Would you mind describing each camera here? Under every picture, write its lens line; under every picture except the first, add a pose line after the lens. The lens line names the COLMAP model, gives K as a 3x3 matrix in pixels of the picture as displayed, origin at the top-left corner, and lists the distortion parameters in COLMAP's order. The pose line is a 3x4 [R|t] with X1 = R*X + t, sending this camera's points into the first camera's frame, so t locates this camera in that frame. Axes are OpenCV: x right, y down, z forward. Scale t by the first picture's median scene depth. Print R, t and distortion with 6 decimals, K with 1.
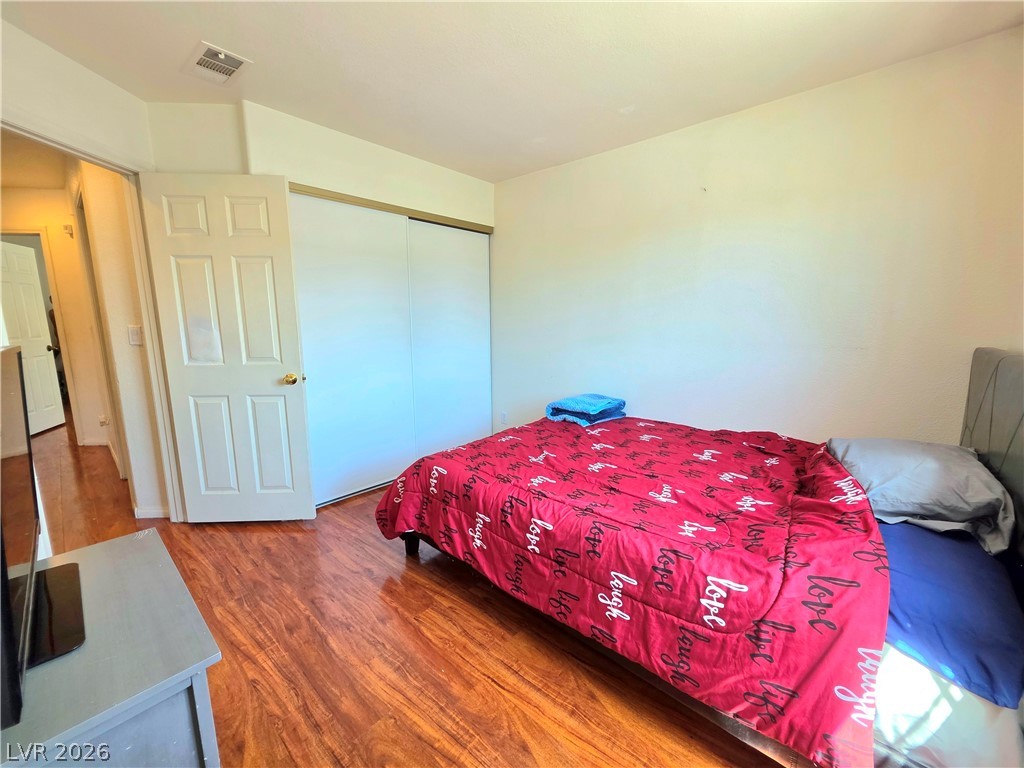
lens RADIAL K [[409.8, 0, 509.3], [0, 409.8, 384.1], [0, 0, 1]] dist [0.001681, -0.000055]
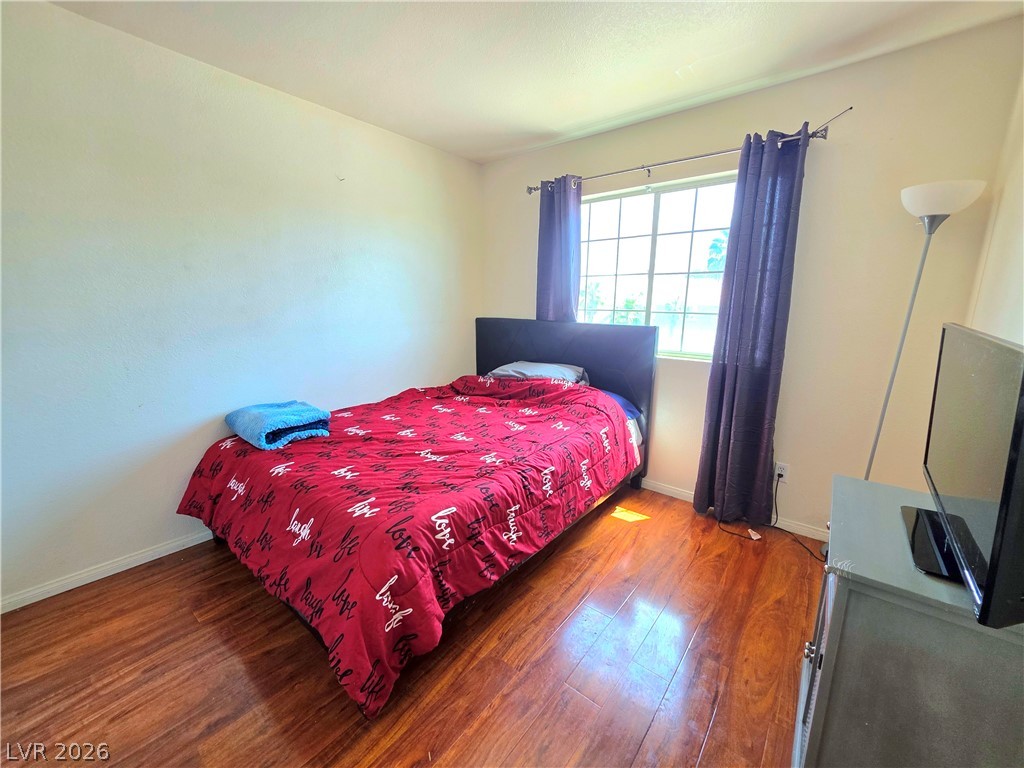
lens RADIAL K [[409.8, 0, 509.3], [0, 409.8, 384.1], [0, 0, 1]] dist [0.001681, -0.000055]
pose [[-0.049934, -0.197999, 0.978929, -0.945164], [0.157938, 0.966254, 0.203492, -0.161462], [-0.986186, 0.164771, -0.016978, 0.959460]]
